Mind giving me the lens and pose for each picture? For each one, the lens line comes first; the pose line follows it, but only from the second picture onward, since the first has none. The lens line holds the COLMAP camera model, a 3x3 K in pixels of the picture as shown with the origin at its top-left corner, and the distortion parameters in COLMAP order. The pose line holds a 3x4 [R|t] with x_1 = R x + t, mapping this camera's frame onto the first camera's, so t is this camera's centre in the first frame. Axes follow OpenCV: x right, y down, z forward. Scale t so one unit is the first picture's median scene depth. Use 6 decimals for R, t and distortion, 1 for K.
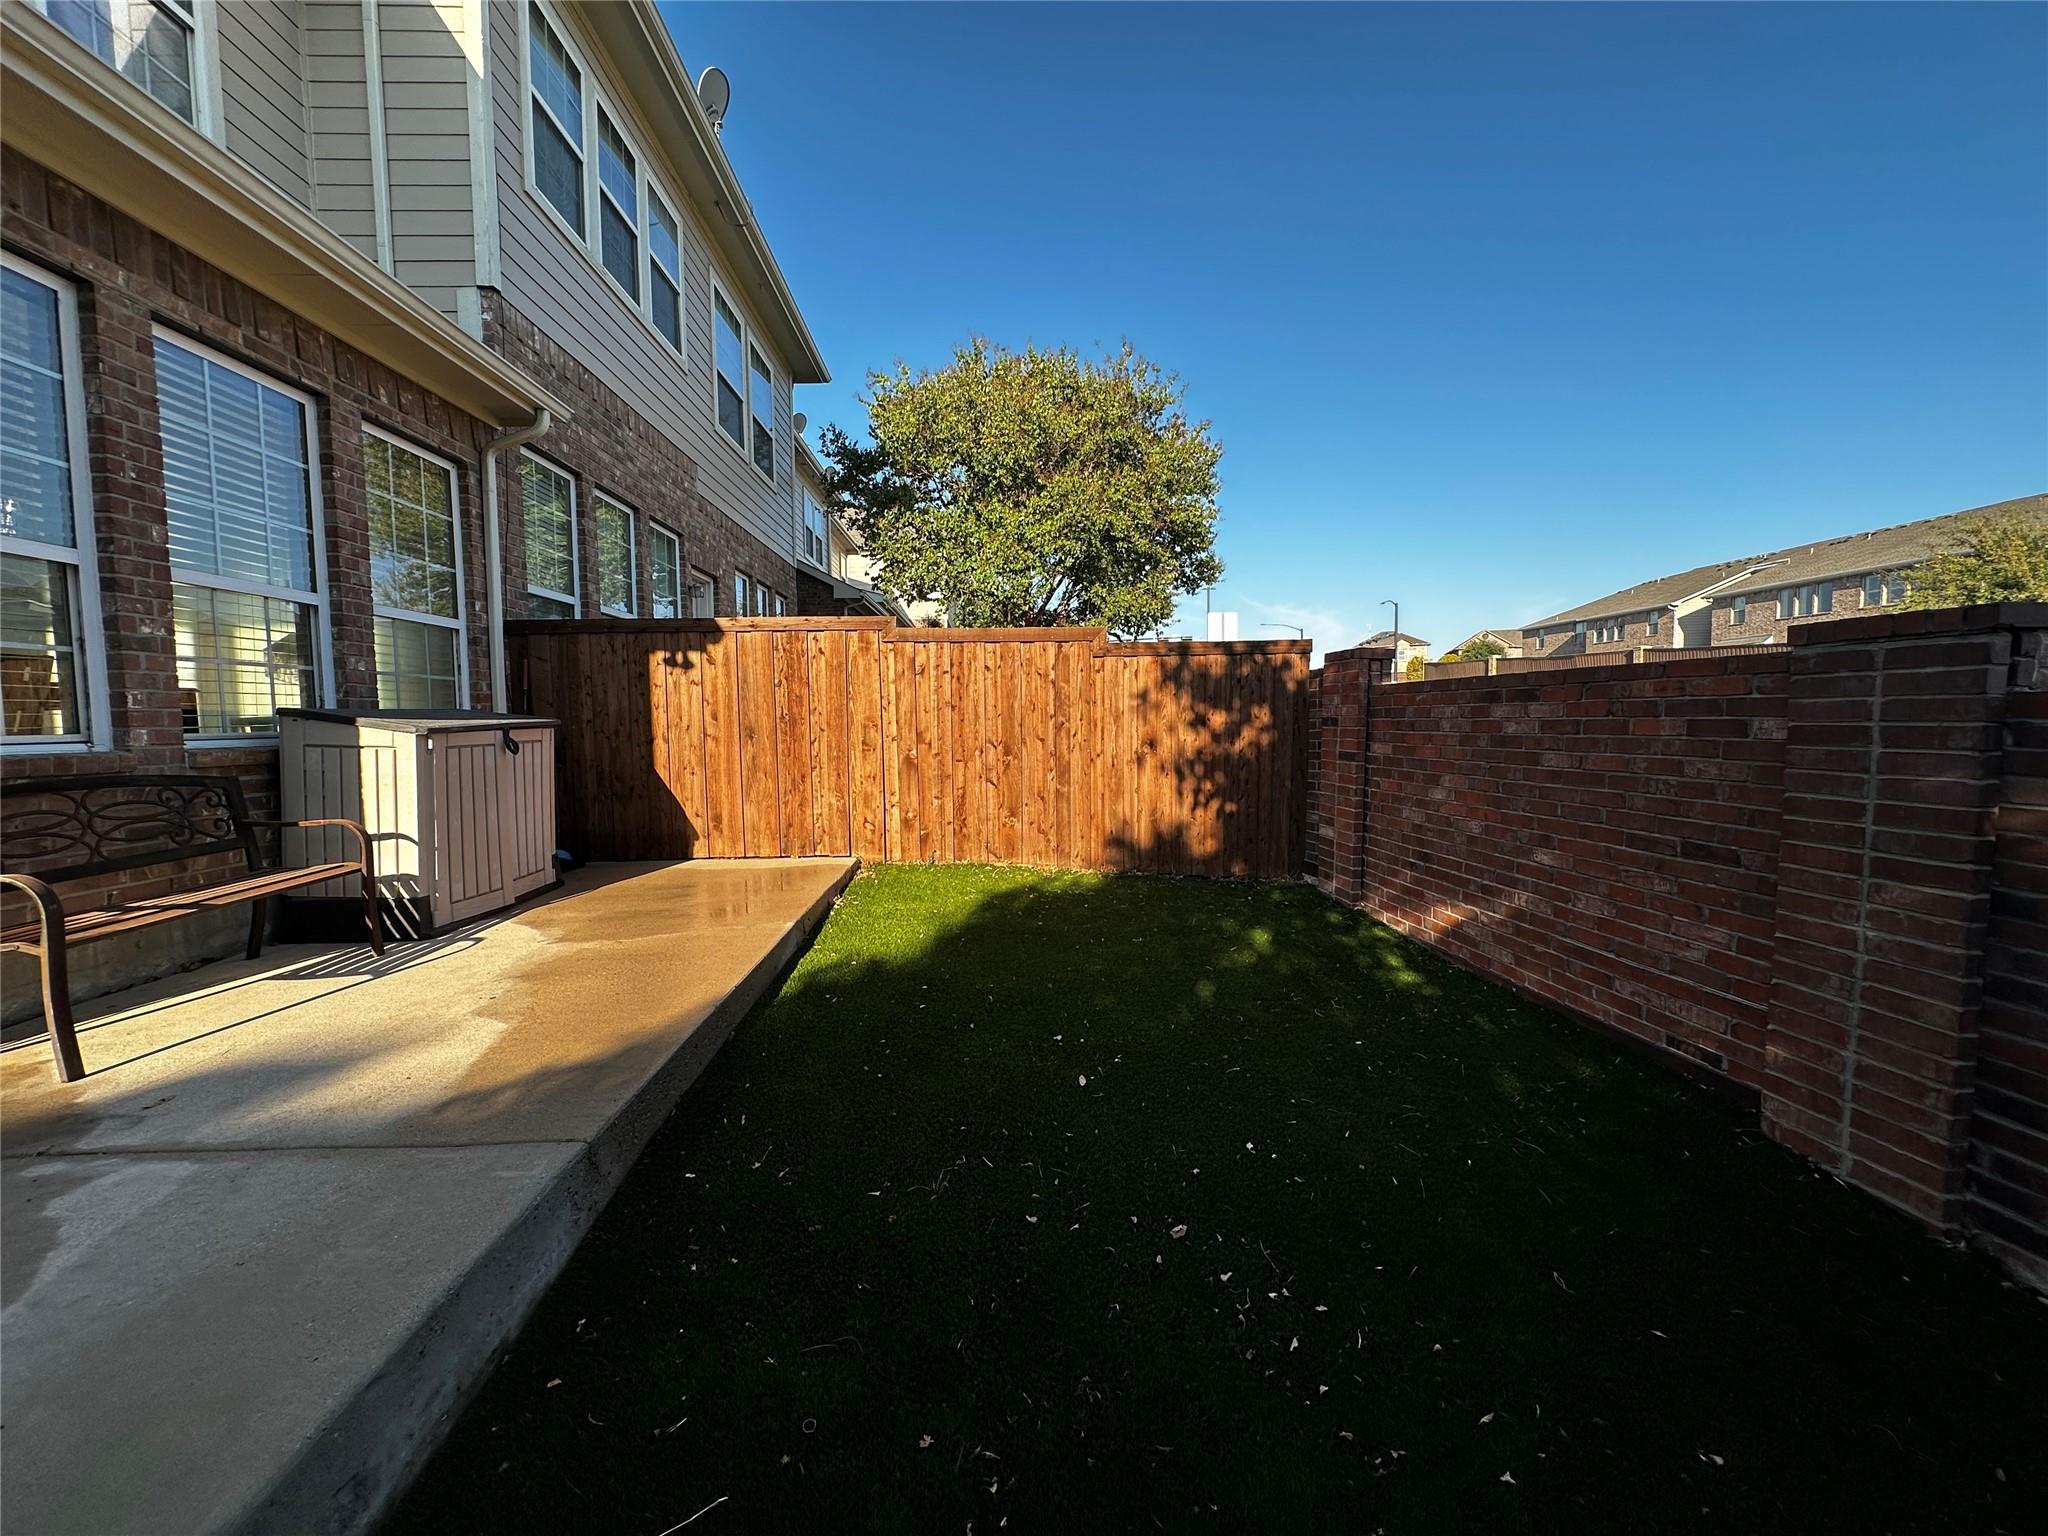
lens RADIAL K [[815.0, 0, 1040.1], [0, 815.0, 758.3], [0, 0, 1]] dist [-0.003953, 0.001379]
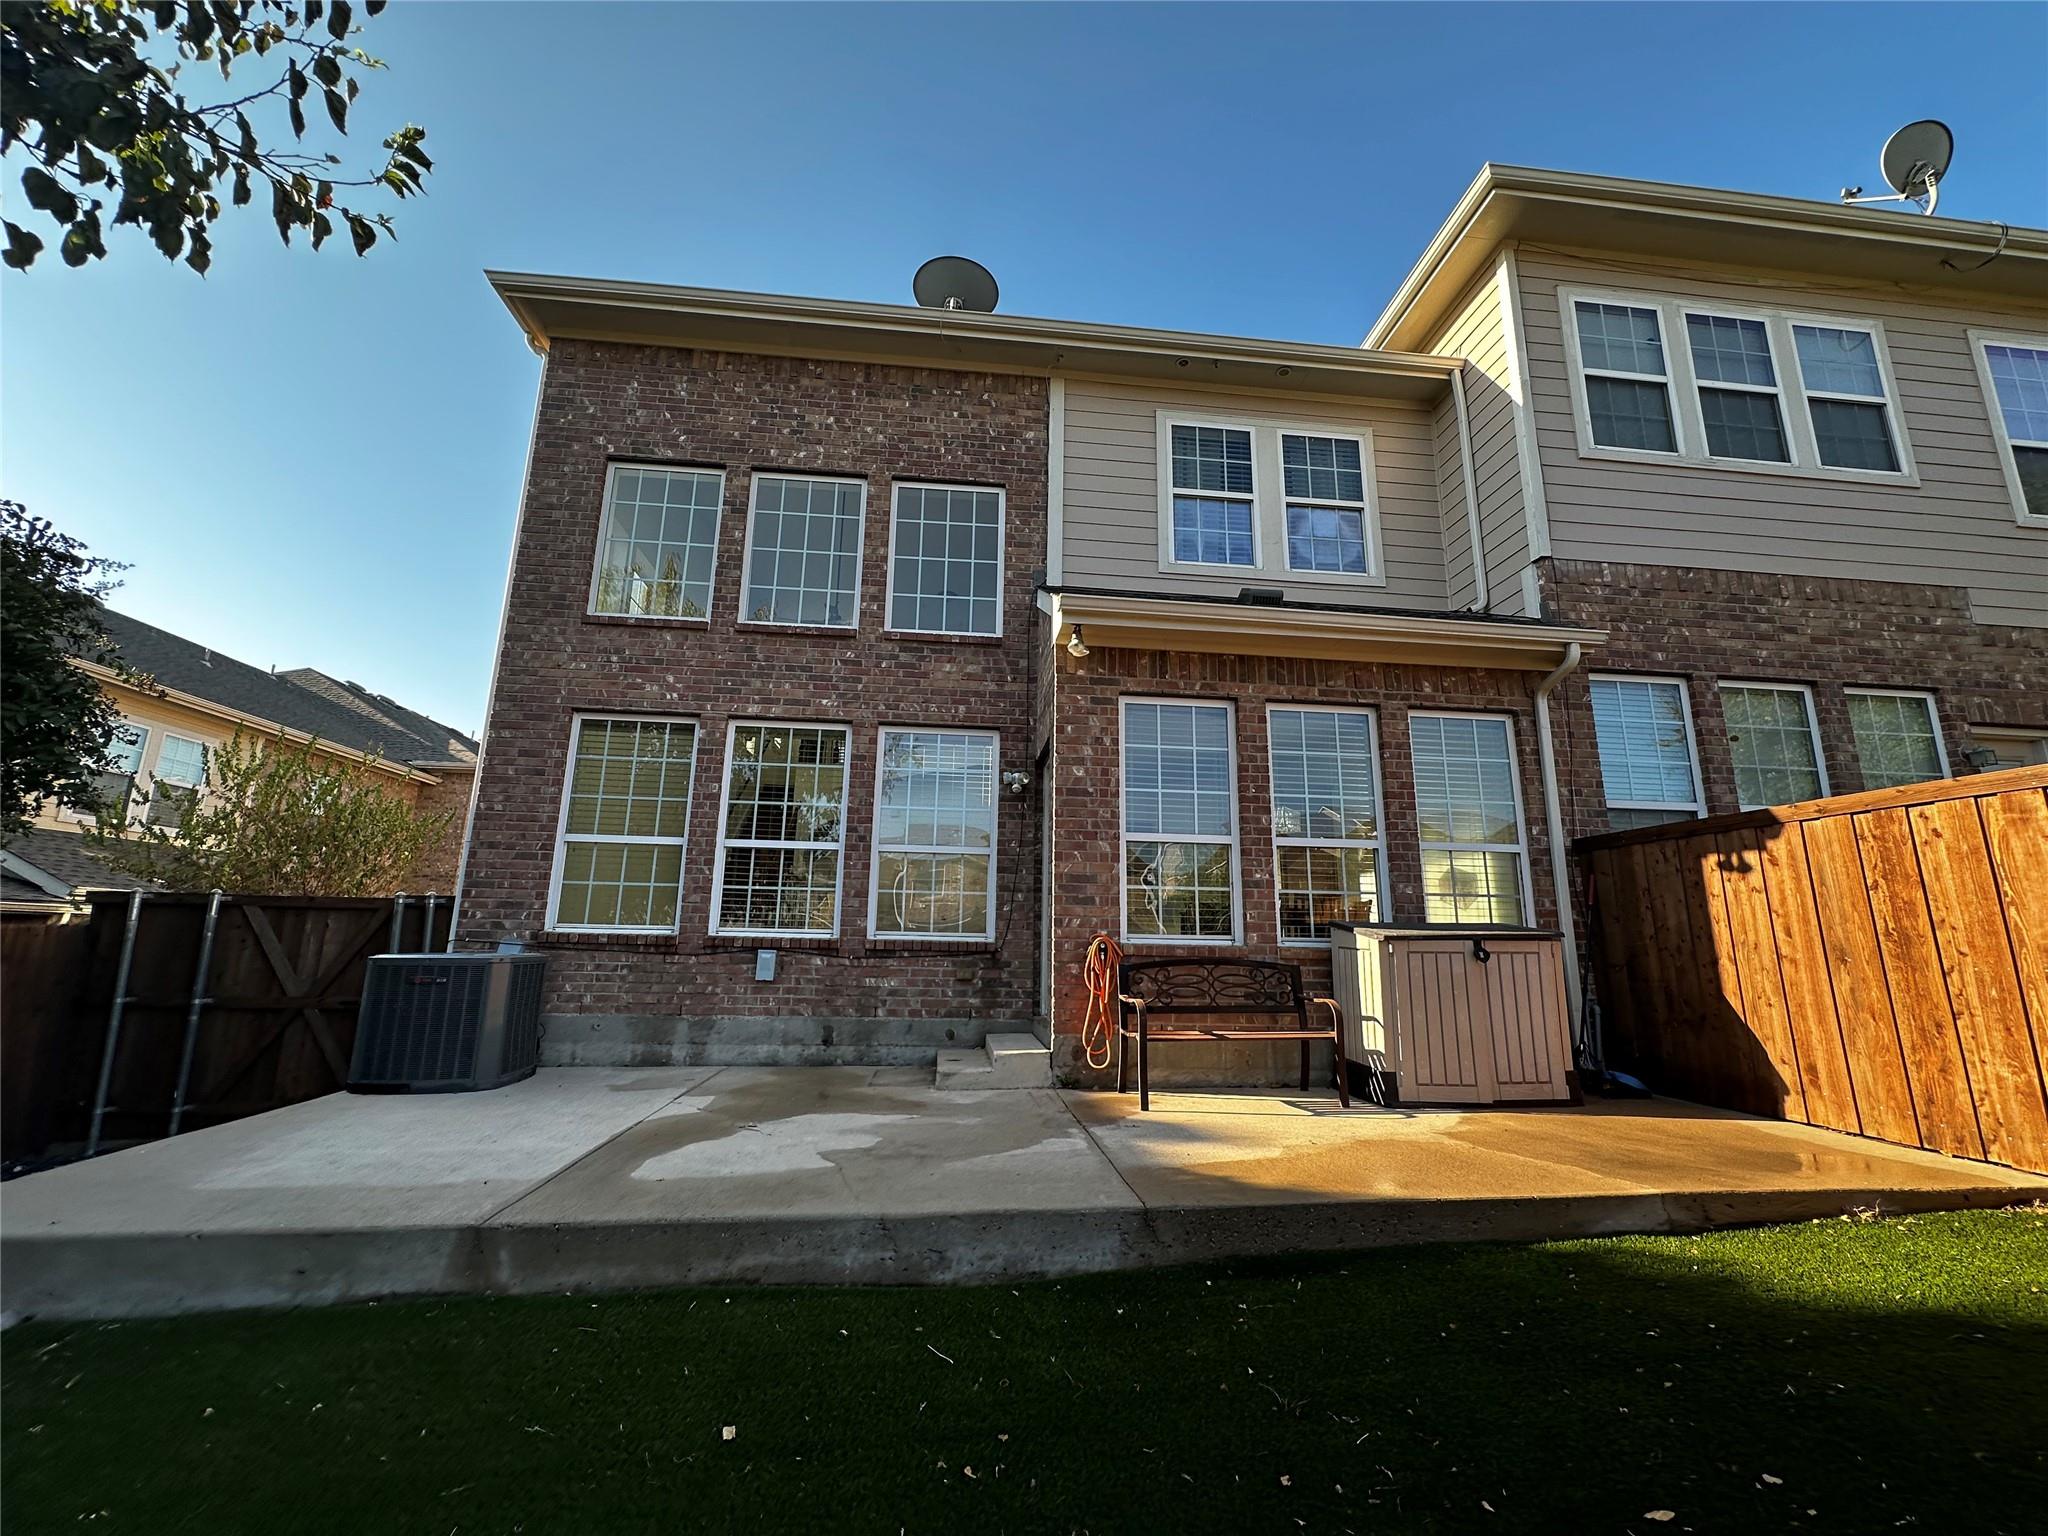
lens RADIAL K [[815.0, 0, 1017.6], [0, 815.0, 757.2], [0, 0, 1]] dist [-0.003953, 0.001379]
pose [[0.063192, -0.207296, -0.976235, 0.381645], [-0.066581, 0.975135, -0.211373, -0.000697], [0.995778, 0.078356, 0.047819, 0.226948]]
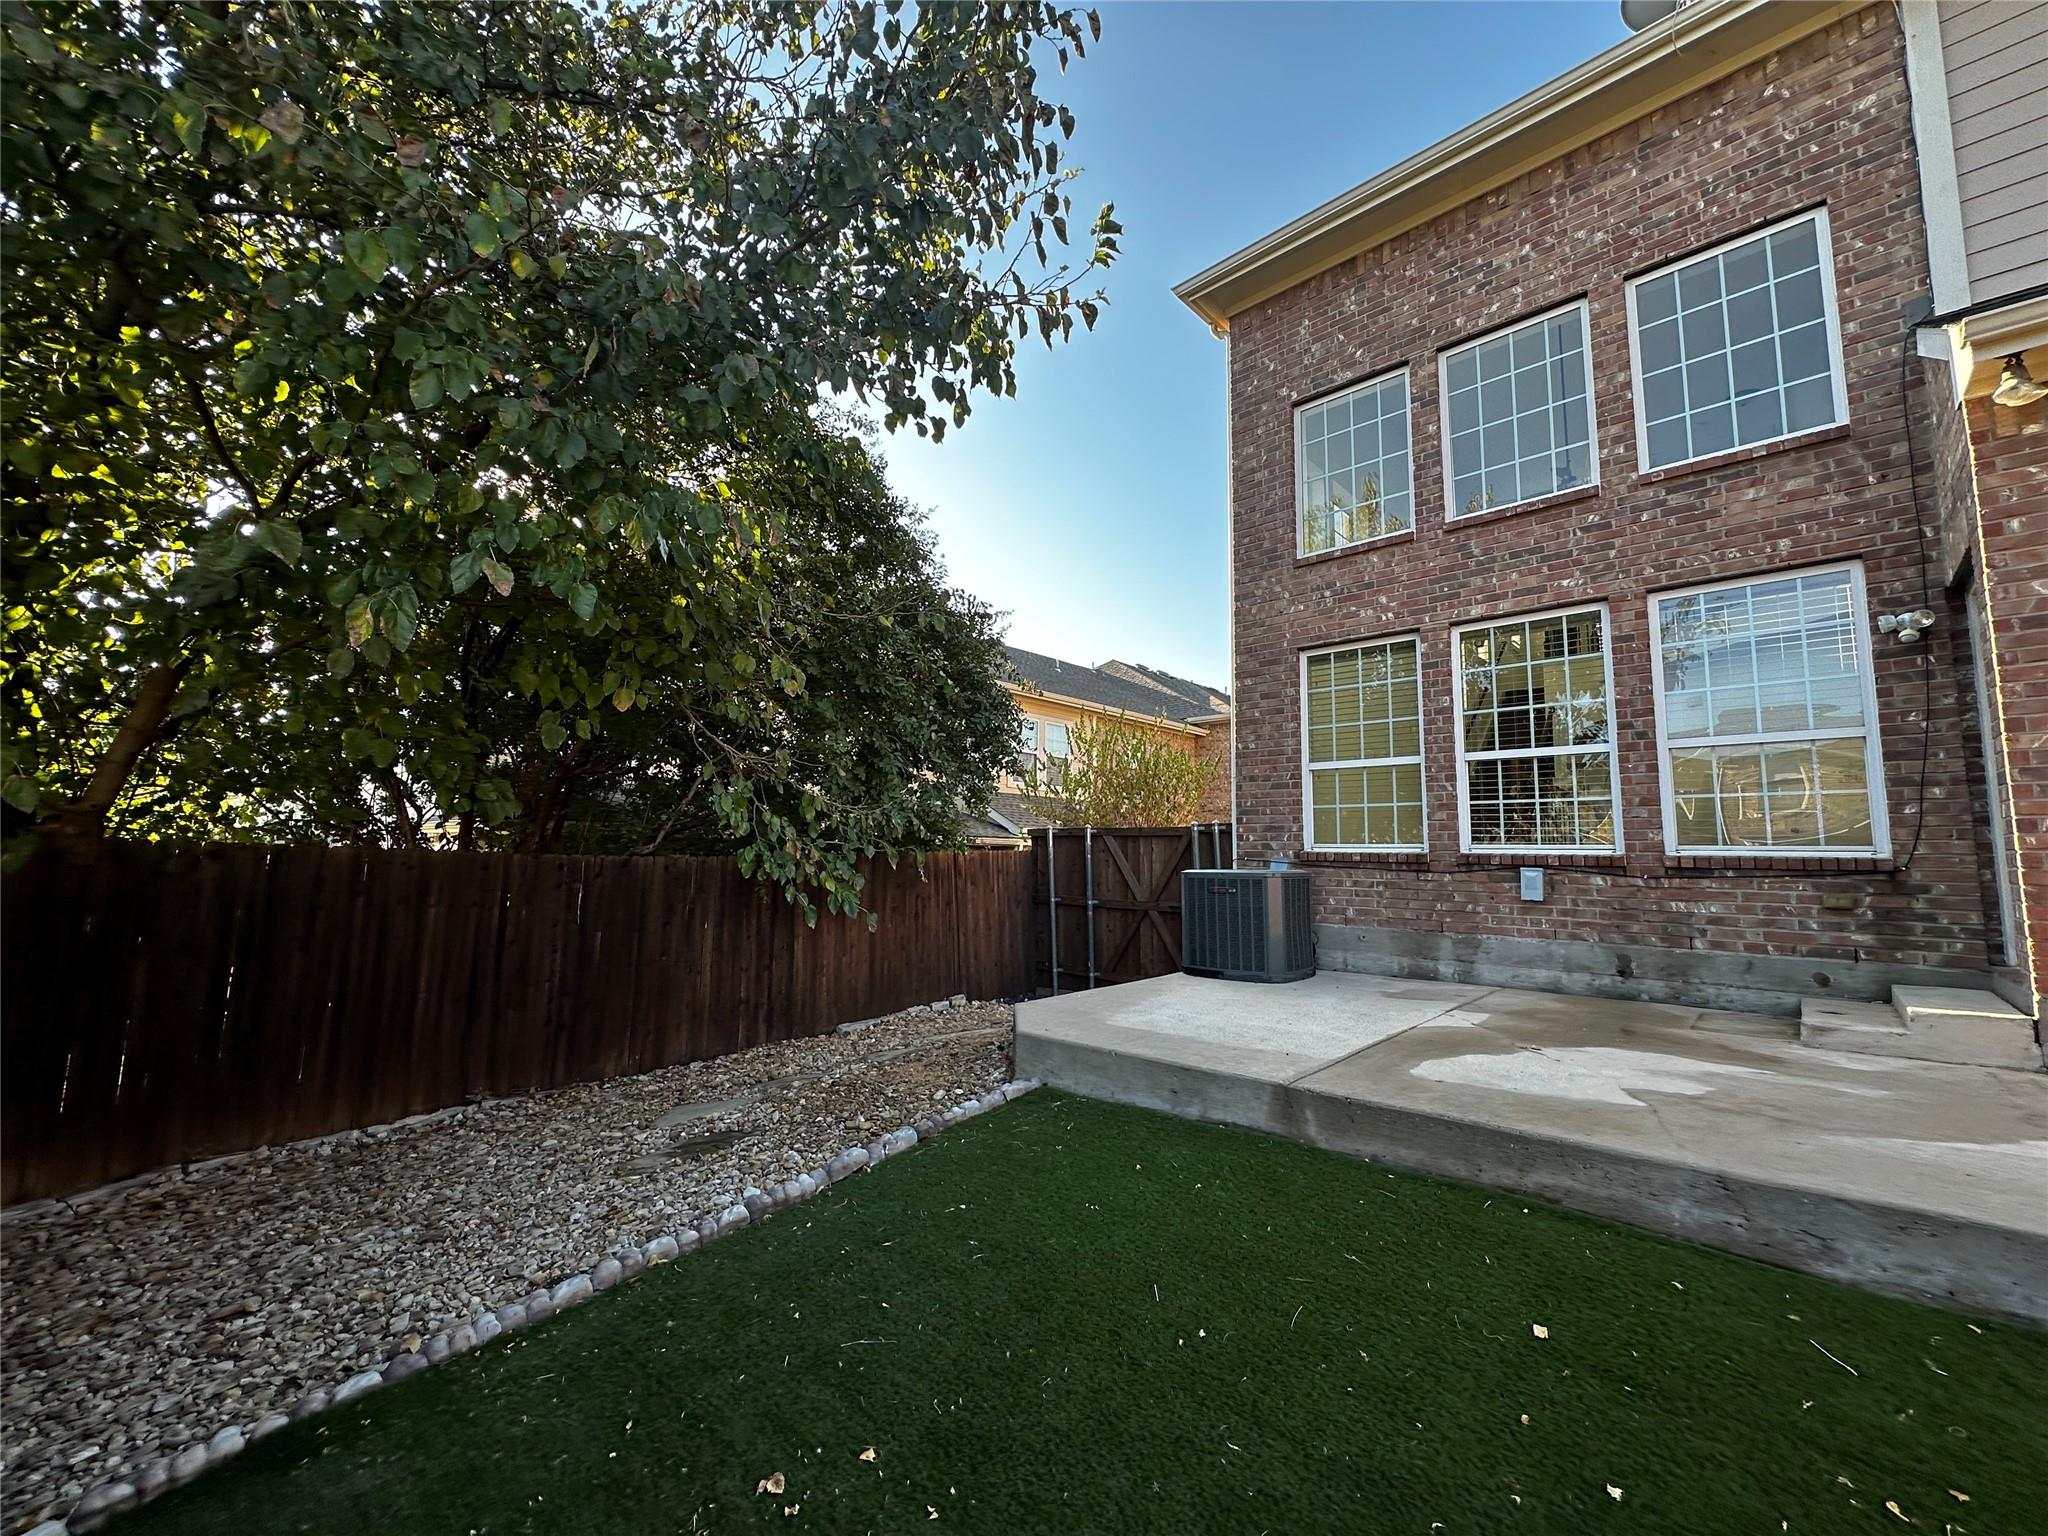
lens RADIAL K [[815.0, 0, 1003.0], [0, 815.0, 767.9], [0, 0, 1]] dist [-0.003953, 0.001379]
pose [[-0.726235, -0.077506, -0.683063, 0.398367], [-0.048373, 0.996923, -0.061688, 0.009828], [0.685742, -0.011758, -0.727749, 0.243216]]
